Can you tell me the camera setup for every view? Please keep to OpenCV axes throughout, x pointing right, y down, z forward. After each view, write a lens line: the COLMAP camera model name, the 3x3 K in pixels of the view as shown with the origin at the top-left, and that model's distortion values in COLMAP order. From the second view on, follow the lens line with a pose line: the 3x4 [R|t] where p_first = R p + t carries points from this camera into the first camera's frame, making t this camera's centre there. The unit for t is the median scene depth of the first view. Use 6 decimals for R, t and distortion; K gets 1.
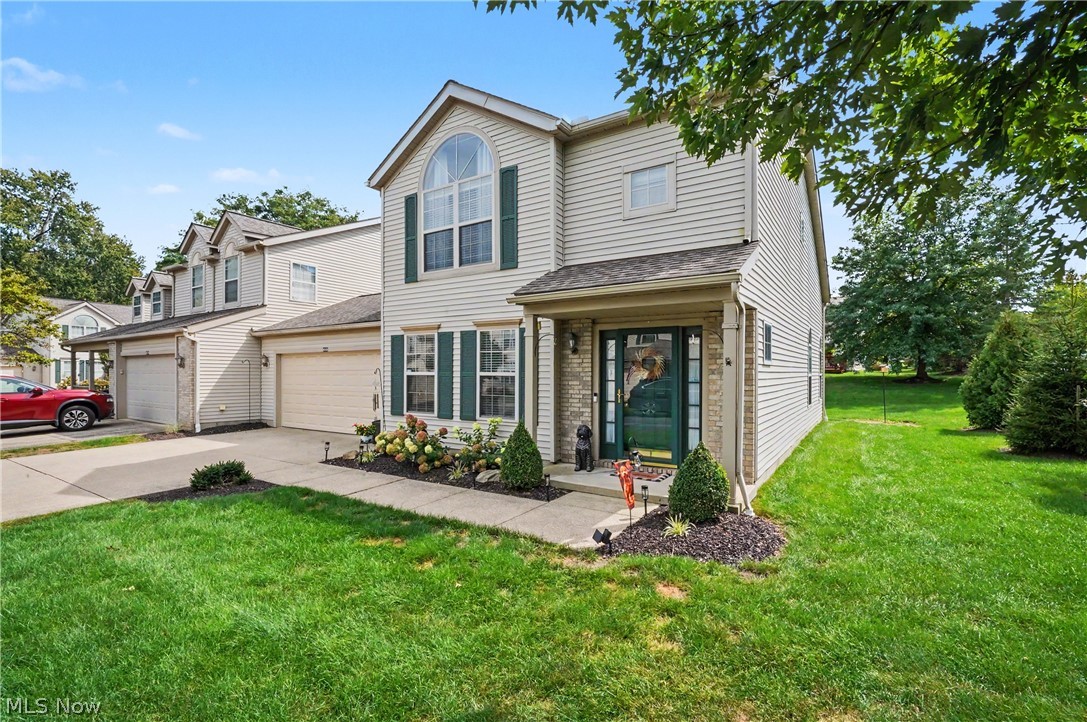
lens RADIAL K [[502.4, 0, 542.3], [0, 502.4, 369.1], [0, 0, 1]] dist [-0.004795, -0.000200]
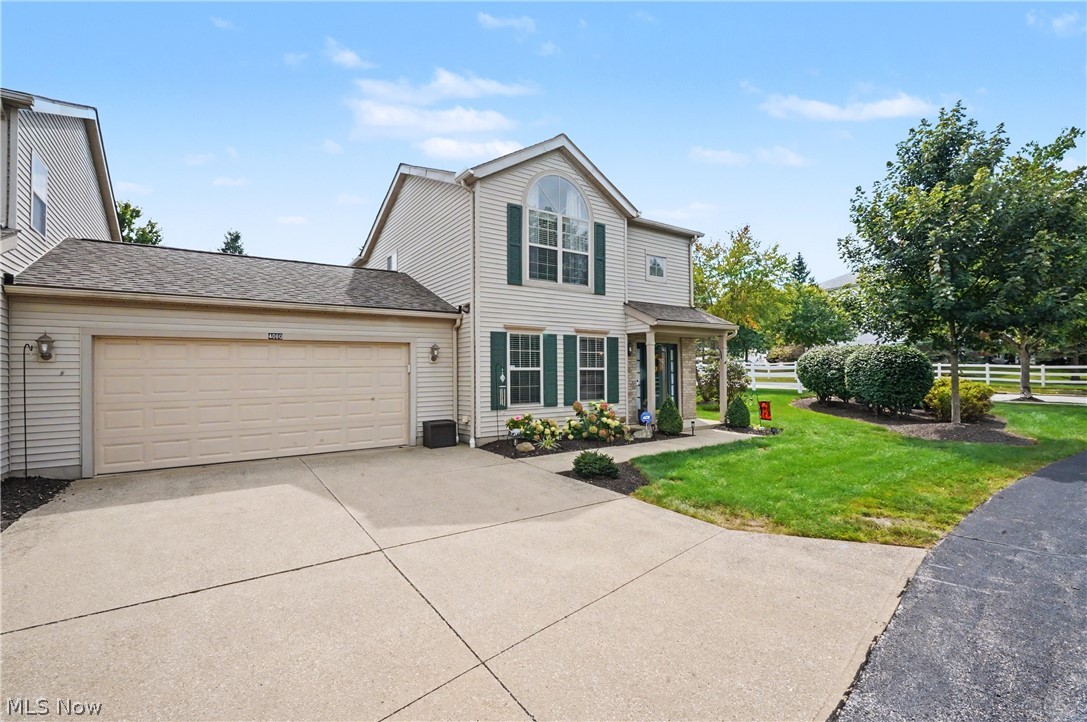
lens RADIAL K [[481.7, 0, 542.8], [0, 481.7, 362.2], [0, 0, 1]] dist [-0.001728, 0.000004]
pose [[0.372421, 0.021016, 0.927826, -1.276796], [0.007405, 0.999644, -0.025615, 0.022367], [-0.928034, 0.016410, 0.372133, 0.598608]]
